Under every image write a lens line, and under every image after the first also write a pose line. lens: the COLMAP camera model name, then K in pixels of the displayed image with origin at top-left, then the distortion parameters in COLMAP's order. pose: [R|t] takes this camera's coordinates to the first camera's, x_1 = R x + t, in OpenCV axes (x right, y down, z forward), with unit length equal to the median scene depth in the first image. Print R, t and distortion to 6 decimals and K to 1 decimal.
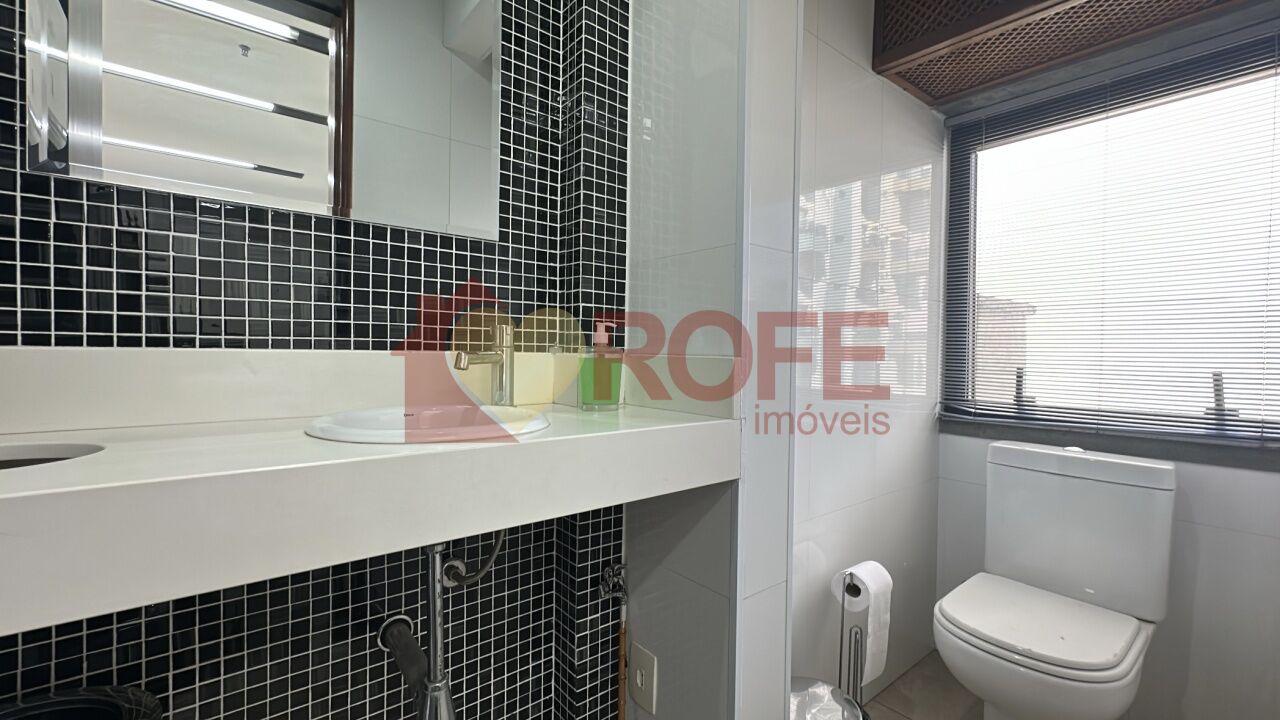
lens RADIAL K [[535.9, 0, 640.6], [0, 535.9, 359.4], [0, 0, 1]] dist [-0.002866, 0.000507]
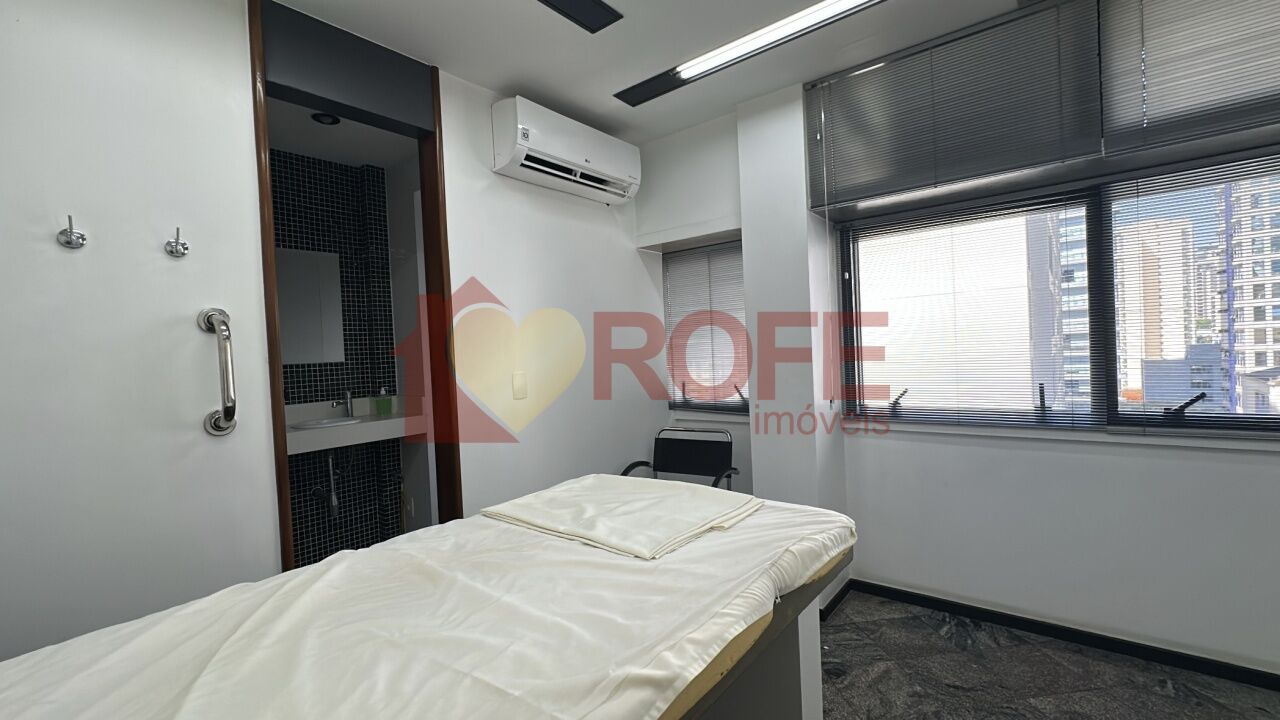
lens RADIAL K [[535.9, 0, 640.6], [0, 535.9, 359.4], [0, 0, 1]] dist [-0.002866, 0.000507]
pose [[0.977427, -0.066678, 0.200477, 0.708277], [0.067079, 0.997736, 0.004796, -0.133536], [-0.200343, 0.008760, 0.979687, -2.128340]]
